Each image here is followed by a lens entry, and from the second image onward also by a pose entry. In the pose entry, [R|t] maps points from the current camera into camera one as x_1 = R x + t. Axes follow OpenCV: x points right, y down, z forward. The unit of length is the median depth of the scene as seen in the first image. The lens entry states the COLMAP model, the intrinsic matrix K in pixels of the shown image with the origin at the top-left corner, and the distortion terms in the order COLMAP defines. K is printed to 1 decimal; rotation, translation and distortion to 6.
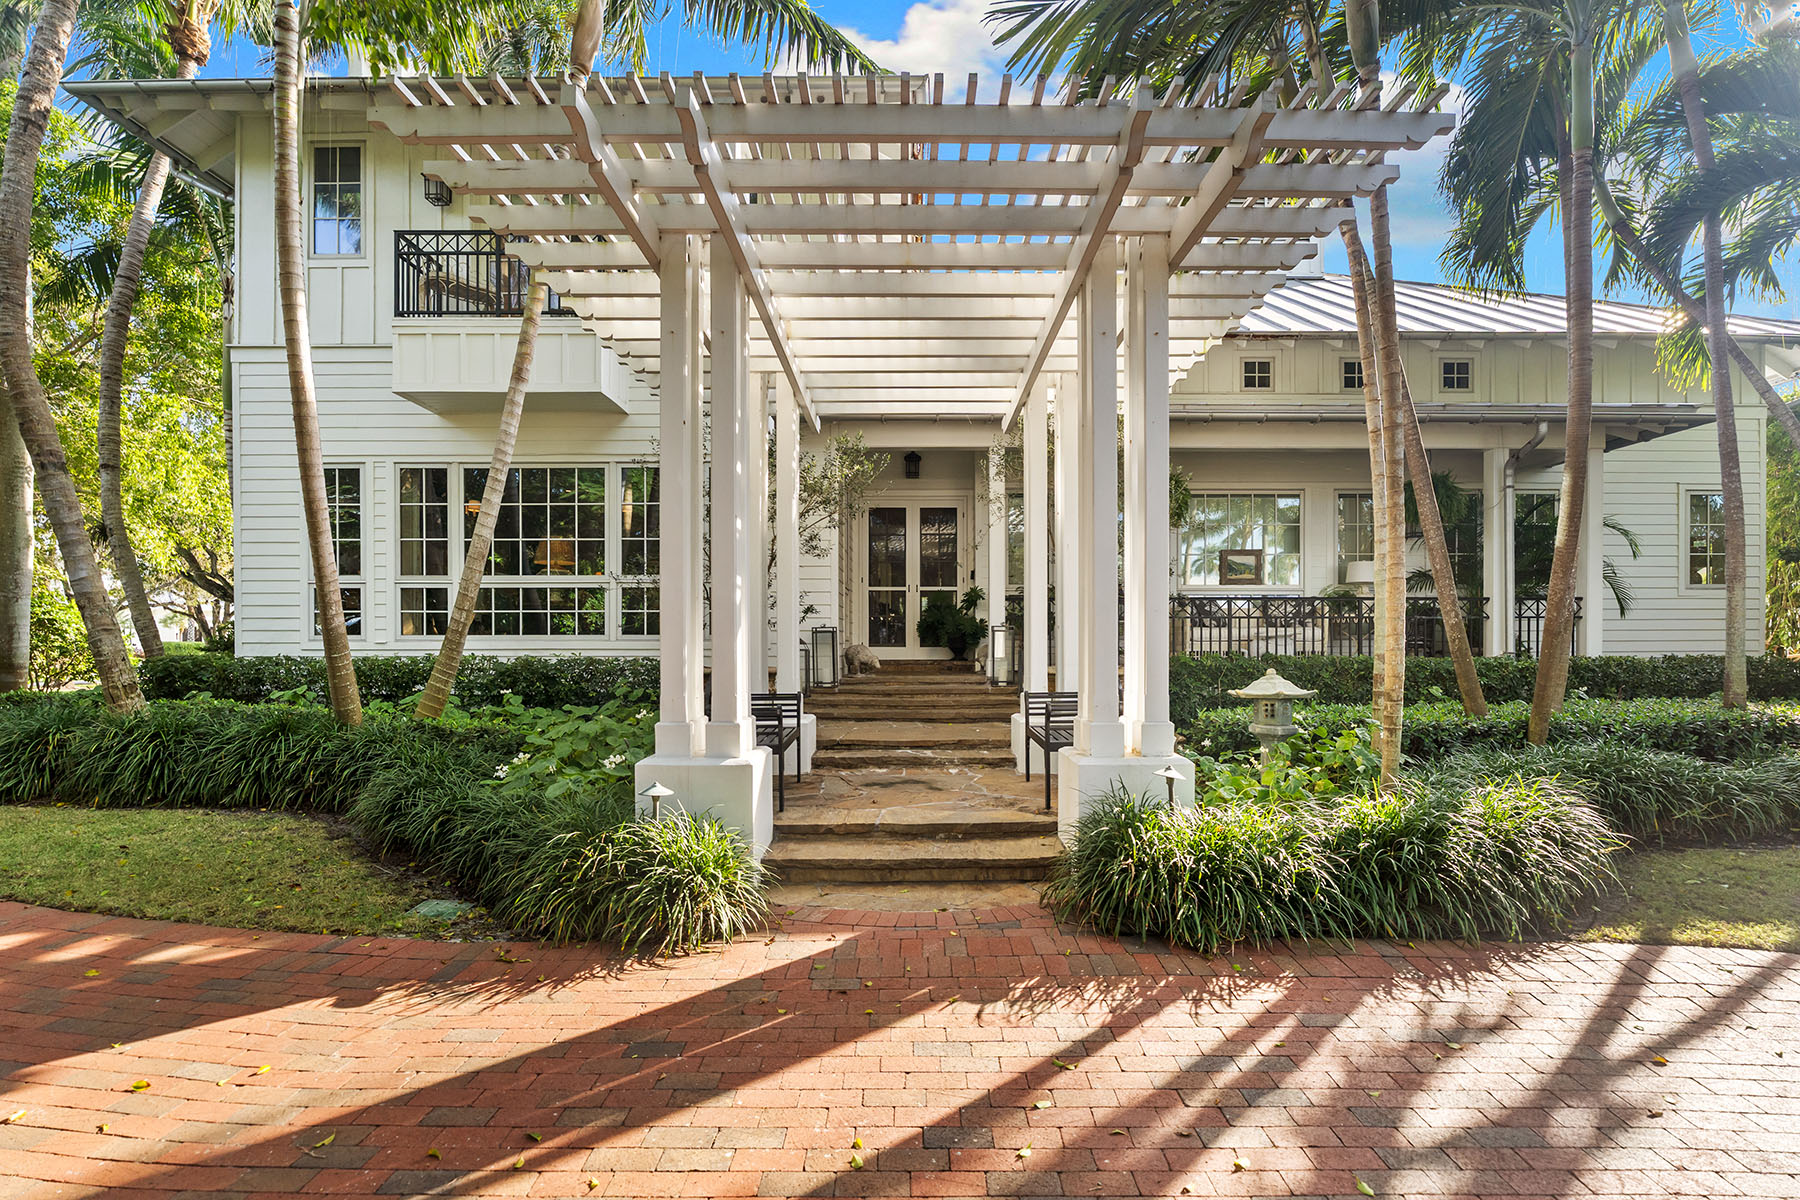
lens RADIAL K [[826.7, 0, 901.7], [0, 826.7, 646.6], [0, 0, 1]] dist [-0.024765, -0.000576]
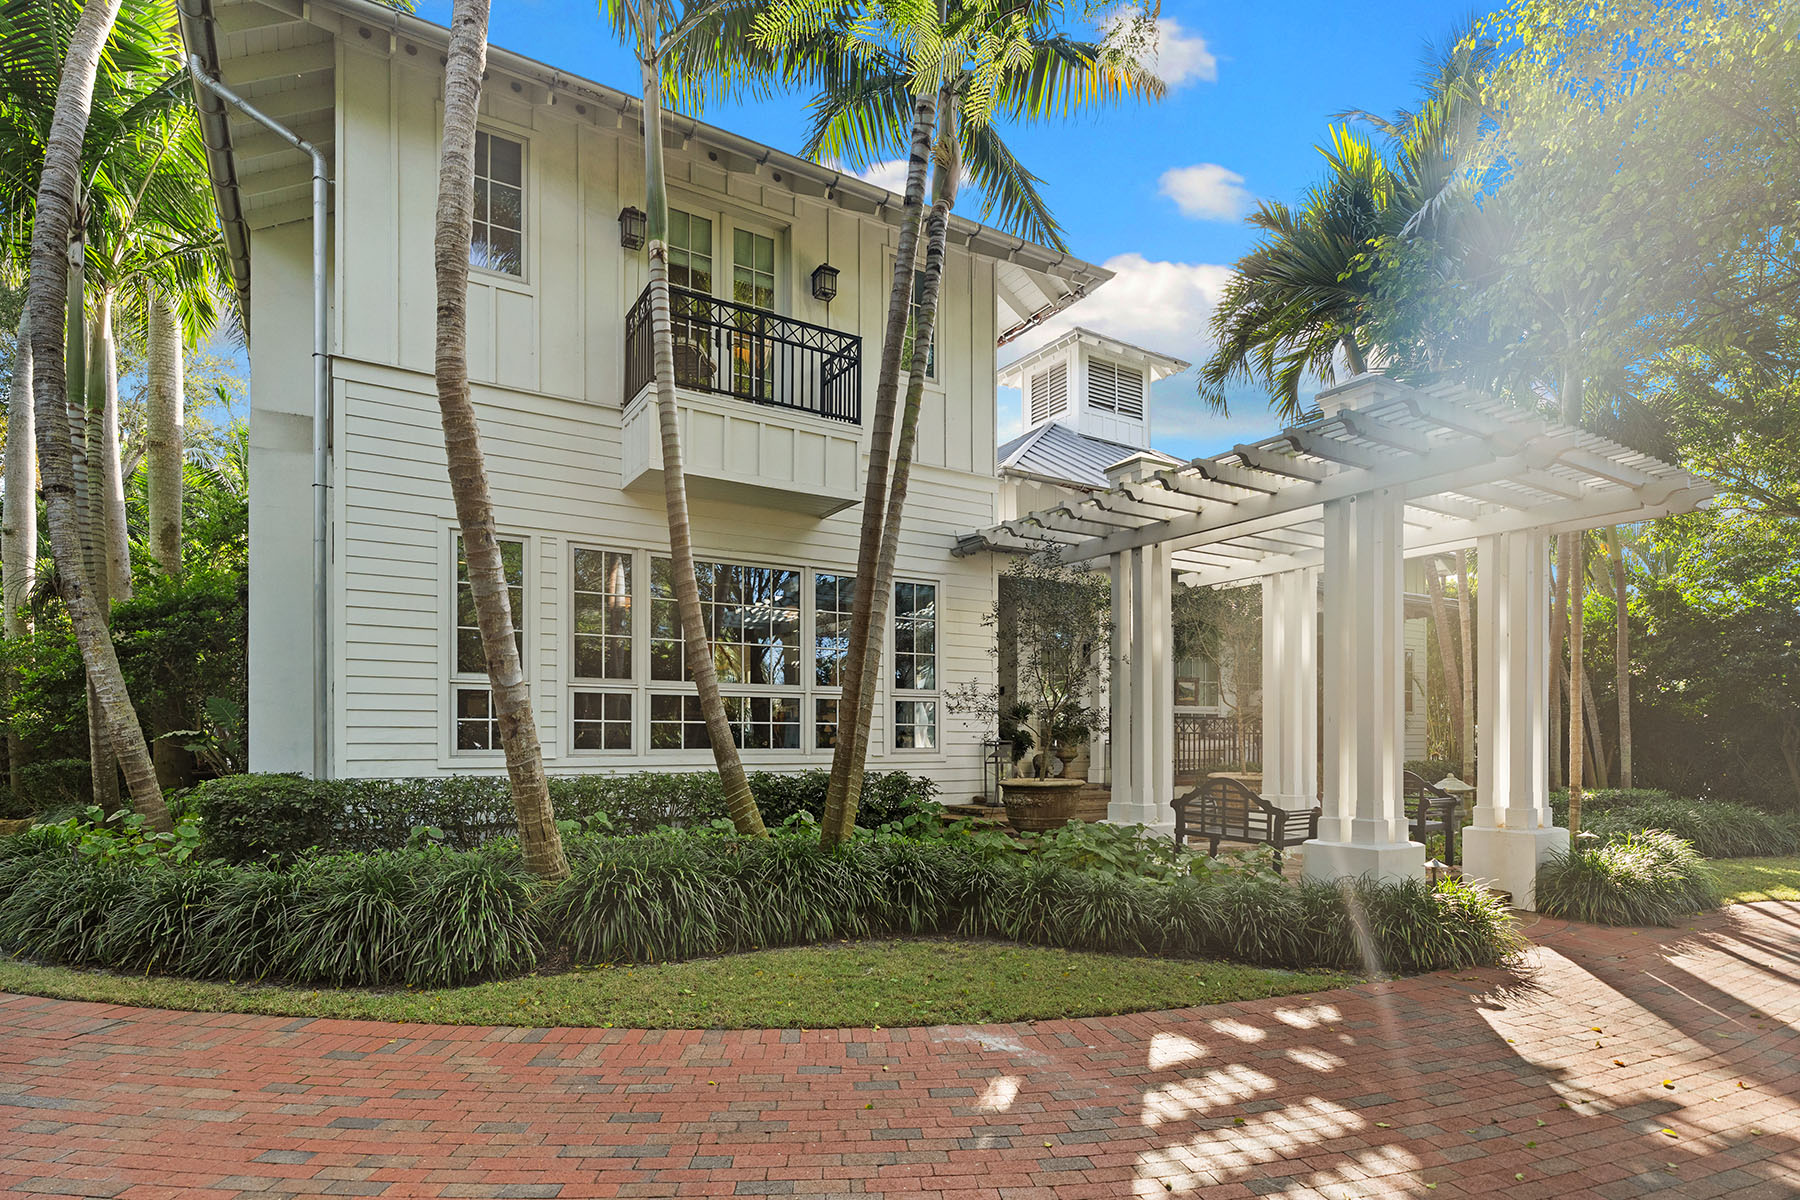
lens RADIAL K [[907.3, 0, 882.2], [0, 907.3, 721.8], [0, 0, 1]] dist [0.000353, -0.000093]
pose [[0.856138, 0.014689, 0.516539, -0.820328], [0.005092, 0.999308, -0.036858, -0.006682], [-0.516723, 0.034186, 0.855470, 0.056043]]
